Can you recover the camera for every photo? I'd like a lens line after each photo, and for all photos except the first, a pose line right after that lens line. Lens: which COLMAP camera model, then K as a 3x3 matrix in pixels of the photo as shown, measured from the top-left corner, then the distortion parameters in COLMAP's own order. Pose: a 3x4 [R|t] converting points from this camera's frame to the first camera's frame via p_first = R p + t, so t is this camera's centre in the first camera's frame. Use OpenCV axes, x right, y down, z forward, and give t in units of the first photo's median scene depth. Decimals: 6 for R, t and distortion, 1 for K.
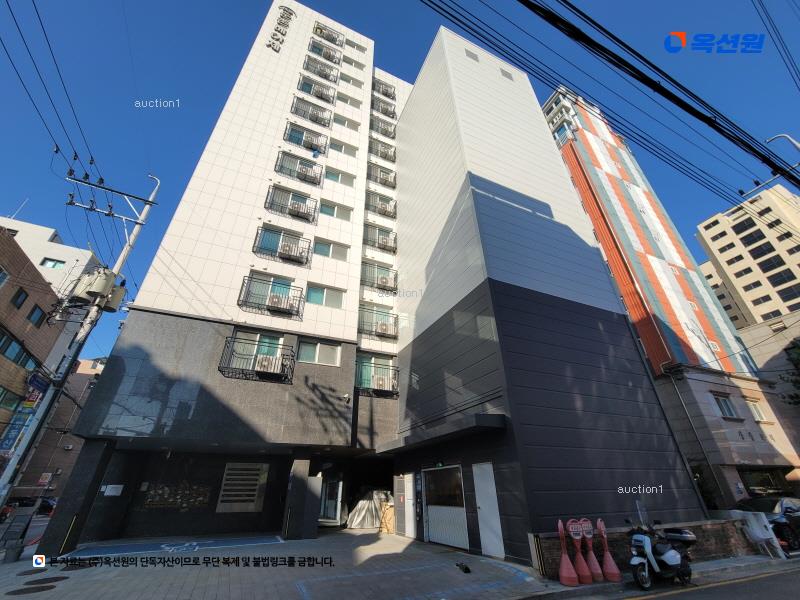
lens RADIAL K [[325.8, 0, 400.0], [0, 325.8, 300.0], [0, 0, 1]] dist [-0.000694, -0.002456]
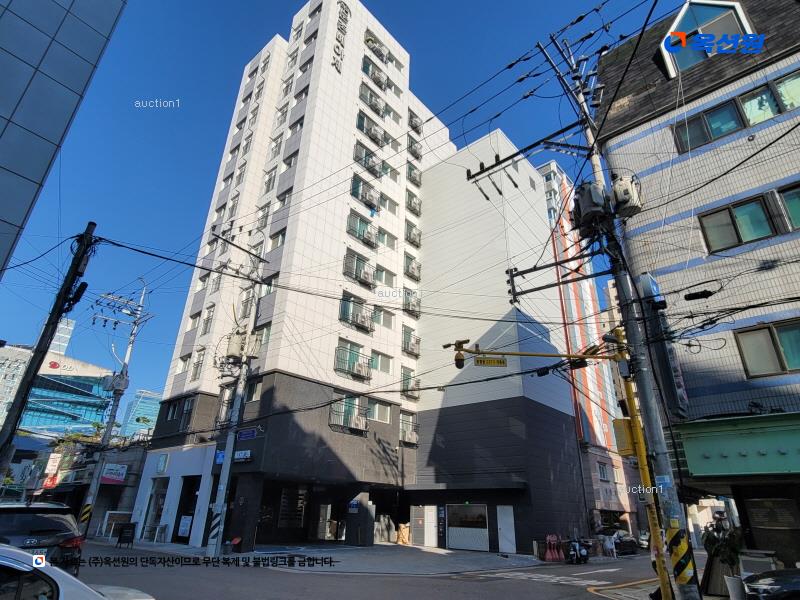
lens RADIAL K [[458.1, 0, 400.0], [0, 458.1, 300.0], [0, 0, 1]] dist [-0.001357, -0.000147]
pose [[0.908447, 0.209244, 0.361857, -0.935448], [-0.243614, 0.968501, 0.051560, -0.384871], [-0.339670, -0.134993, 0.930807, -0.657886]]
